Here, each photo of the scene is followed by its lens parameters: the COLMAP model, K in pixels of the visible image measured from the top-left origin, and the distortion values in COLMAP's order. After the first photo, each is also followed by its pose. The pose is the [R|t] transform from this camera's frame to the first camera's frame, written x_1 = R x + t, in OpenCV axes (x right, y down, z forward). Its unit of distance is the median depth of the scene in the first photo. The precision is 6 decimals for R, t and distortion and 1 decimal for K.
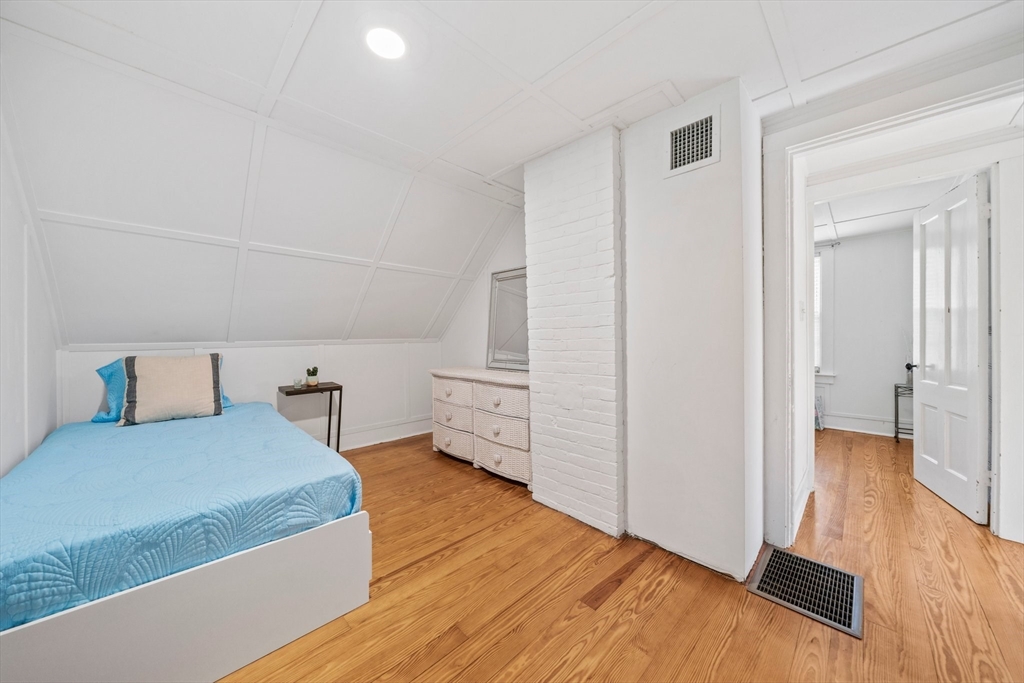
lens RADIAL K [[353.6, 0, 516.4], [0, 353.6, 338.7], [0, 0, 1]] dist [-0.004855, -0.000157]
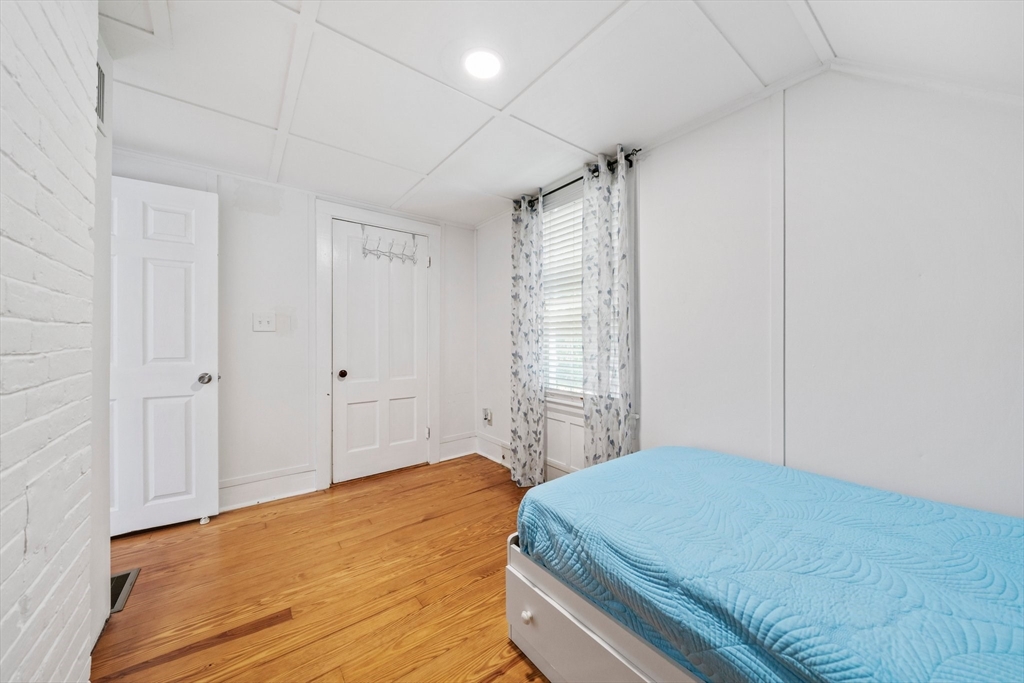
lens RADIAL K [[353.6, 0, 509.0], [0, 353.6, 341.3], [0, 0, 1]] dist [-0.004855, -0.000157]
pose [[-0.989941, 0.005069, 0.141393, -0.355993], [0.004562, 0.999982, -0.003911, -0.003897], [-0.141410, -0.003227, -0.989946, 1.220645]]
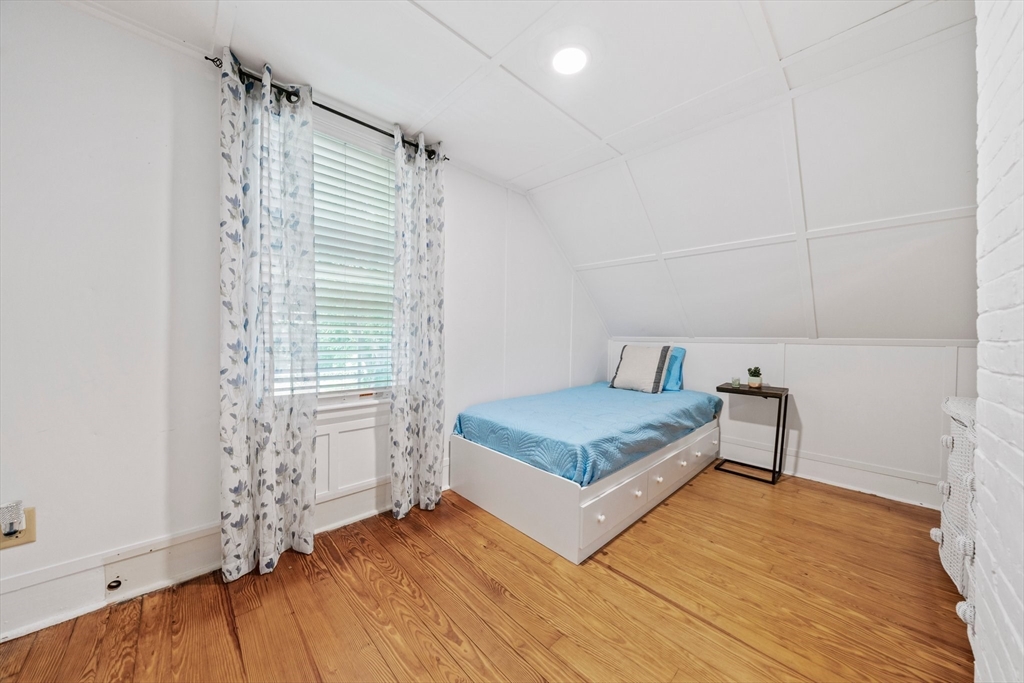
lens RADIAL K [[353.6, 0, 512.9], [0, 353.6, 341.2], [0, 0, 1]] dist [-0.004855, -0.000157]
pose [[-0.027239, 0.024491, -0.999329, 0.449198], [-0.017143, 0.999541, 0.024963, 0.003037], [0.999482, 0.017811, -0.026807, 0.522754]]
